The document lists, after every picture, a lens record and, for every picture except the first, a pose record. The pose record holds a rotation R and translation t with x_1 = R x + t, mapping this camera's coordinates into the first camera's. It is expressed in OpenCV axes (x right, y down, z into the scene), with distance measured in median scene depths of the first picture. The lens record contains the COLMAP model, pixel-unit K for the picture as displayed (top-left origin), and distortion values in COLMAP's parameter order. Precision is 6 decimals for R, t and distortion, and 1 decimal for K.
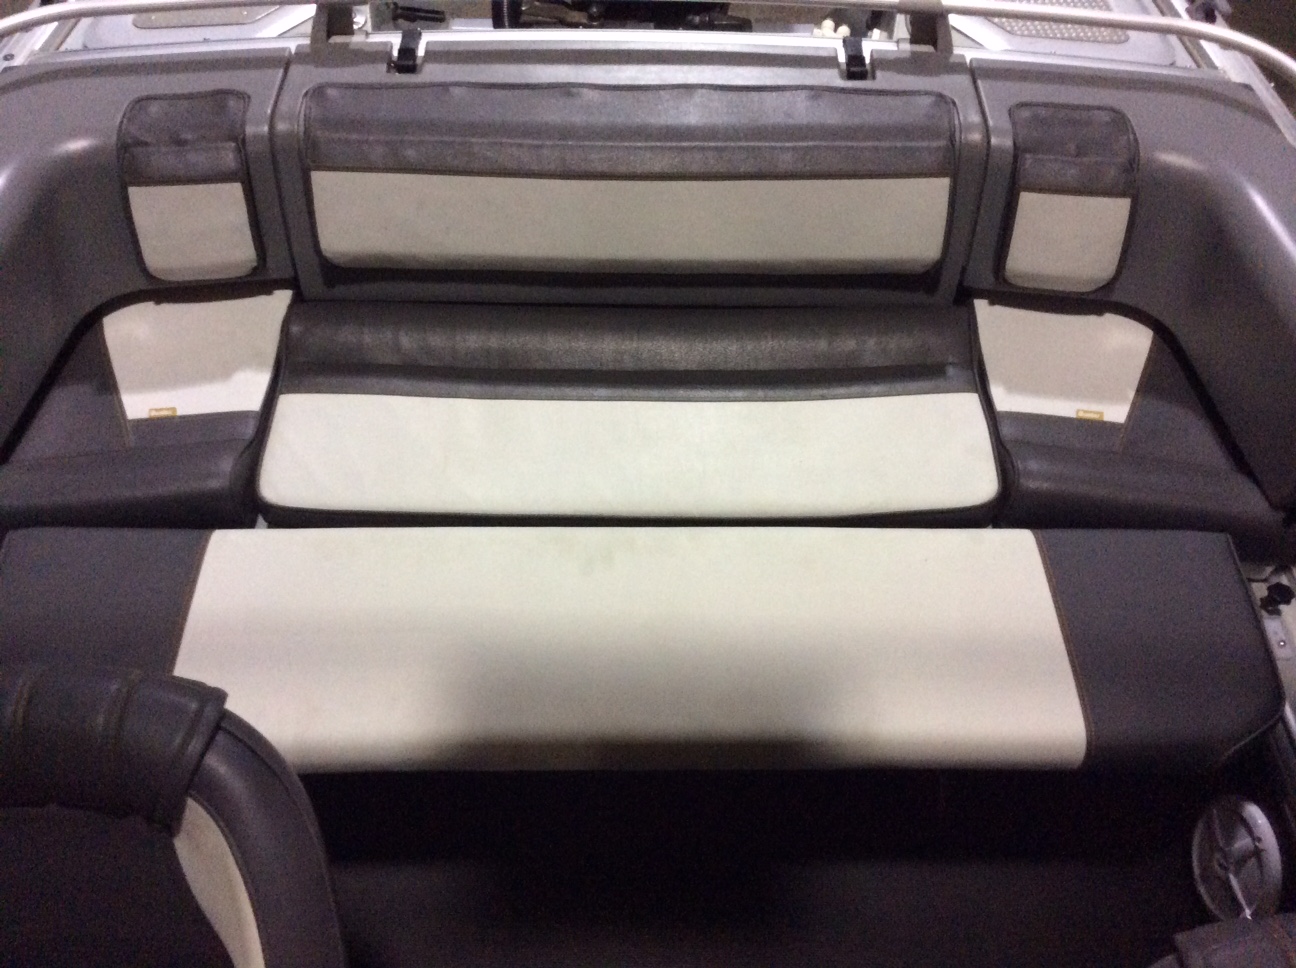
lens RADIAL K [[1152.1, 0, 649.1], [0, 1152.1, 506.9], [0, 0, 1]] dist [-0.011460, -0.010498]
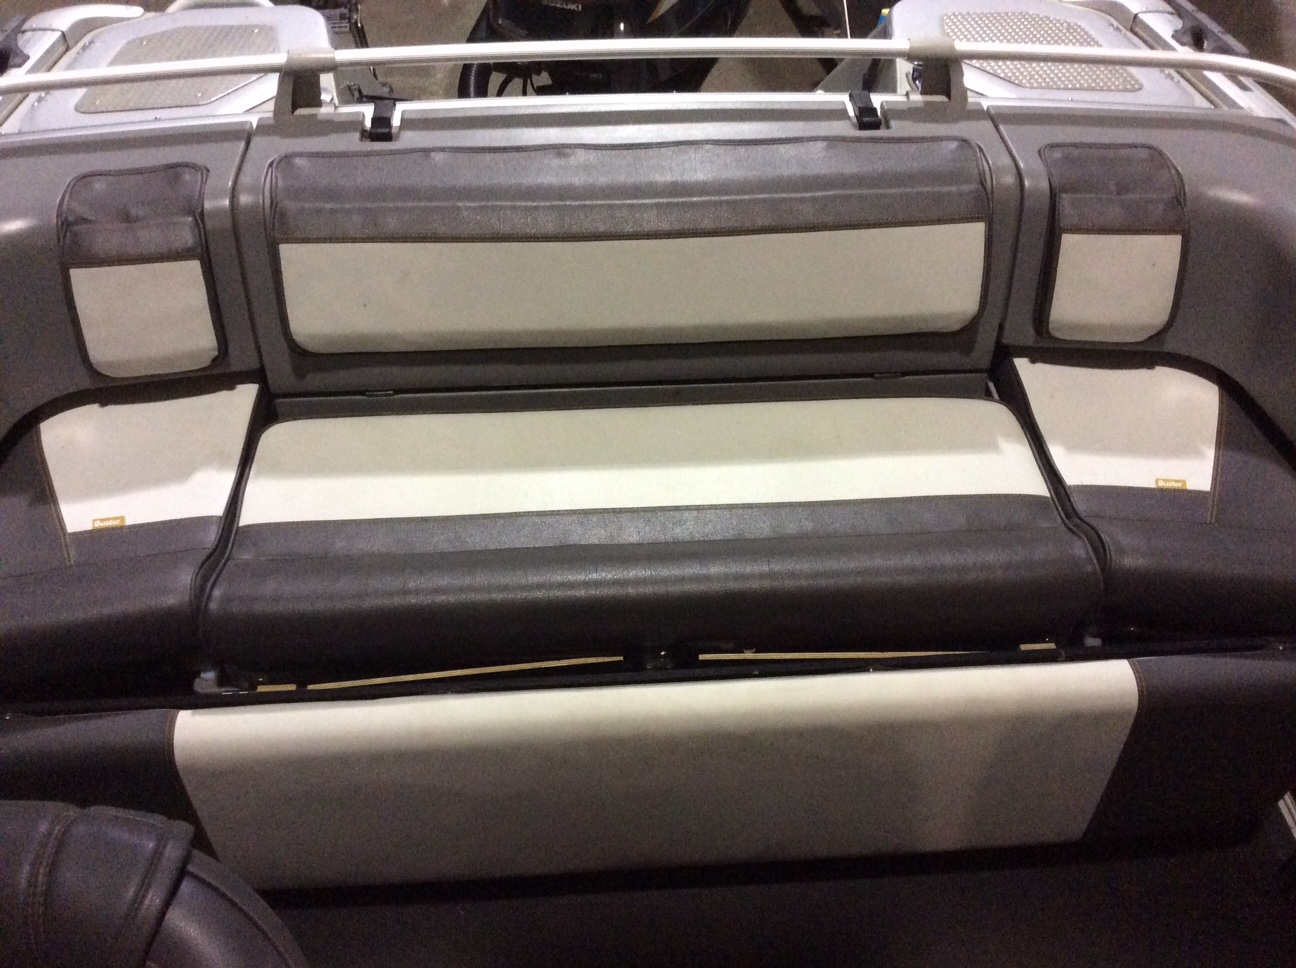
lens RADIAL K [[1152.1, 0, 649.1], [0, 1152.1, 506.9], [0, 0, 1]] dist [-0.011460, -0.010498]
pose [[0.997724, -0.053016, 0.041674, -0.054142], [0.057967, 0.990038, -0.128314, 0.039138], [-0.034456, 0.130438, 0.990858, 0.130224]]
